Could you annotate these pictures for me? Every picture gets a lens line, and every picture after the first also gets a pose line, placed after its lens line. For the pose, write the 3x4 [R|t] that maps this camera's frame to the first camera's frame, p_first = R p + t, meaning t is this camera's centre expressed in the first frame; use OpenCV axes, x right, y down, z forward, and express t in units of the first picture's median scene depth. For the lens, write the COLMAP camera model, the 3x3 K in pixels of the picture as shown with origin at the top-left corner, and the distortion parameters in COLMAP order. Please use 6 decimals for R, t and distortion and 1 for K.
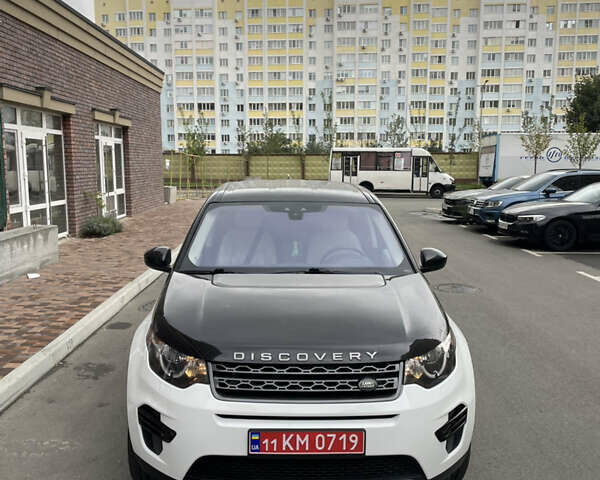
lens RADIAL K [[600.8, 0, 292.5], [0, 600.8, 243.7], [0, 0, 1]] dist [0.101137, -0.133260]
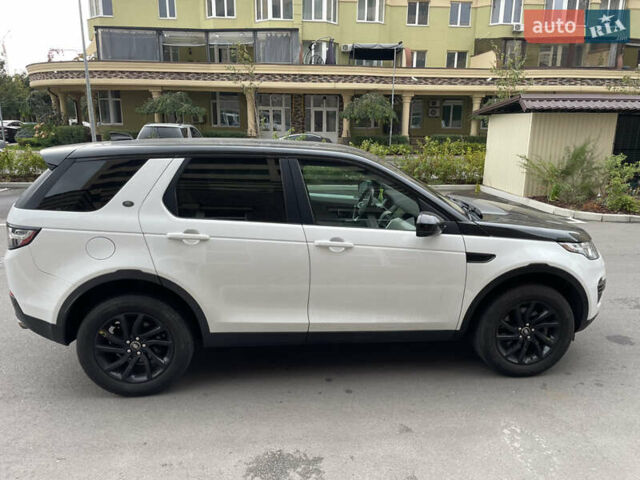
lens RADIAL K [[481.4, 0, 323.6], [0, 481.4, 243.2], [0, 0, 1]] dist [0.090564, -0.113017]
pose [[-0.091537, -0.246782, 0.964738, -0.114873], [0.122223, 0.958696, 0.256833, -0.019580], [-0.988273, 0.141423, -0.057593, 0.148165]]
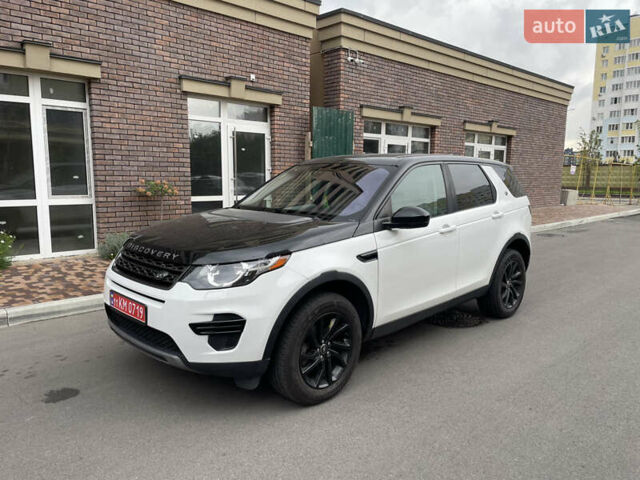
lens RADIAL K [[481.4, 0, 323.6], [0, 481.4, 243.2], [0, 0, 1]] dist [0.090564, -0.113017]
pose [[0.688796, 0.108272, -0.716824, 0.089305], [-0.108113, 0.993069, 0.046112, 0.005888], [0.716848, 0.045736, 0.695727, 0.040359]]
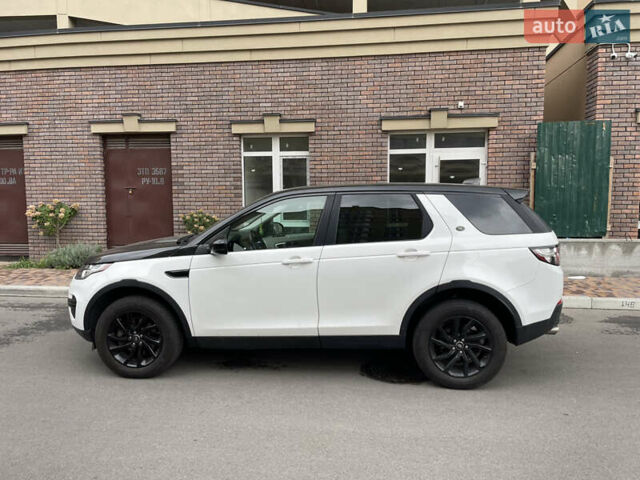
lens RADIAL K [[481.4, 0, 323.6], [0, 481.4, 243.2], [0, 0, 1]] dist [0.090564, -0.113017]
pose [[-0.138350, 0.090125, -0.986274, 0.137063], [-0.129165, 0.985703, 0.108192, -0.012546], [0.981924, 0.142361, -0.124731, 0.161803]]
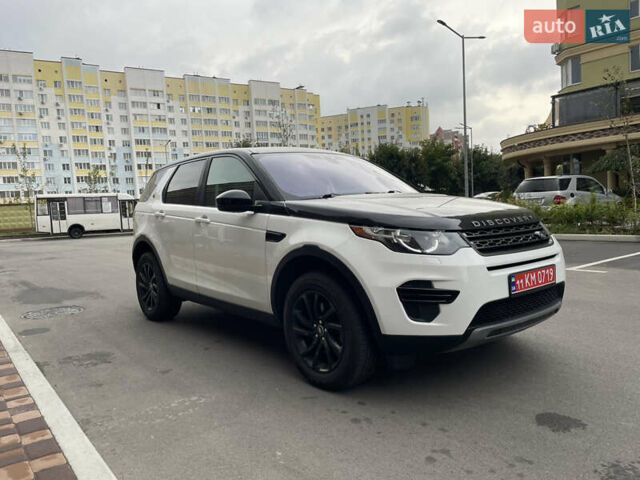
lens RADIAL K [[481.4, 0, 323.6], [0, 481.4, 243.2], [0, 0, 1]] dist [0.090564, -0.113017]
pose [[0.782879, -0.090757, 0.615519, -0.075007], [0.137036, 0.990162, -0.028300, 0.016930], [-0.606895, 0.106504, 0.787614, 0.033977]]
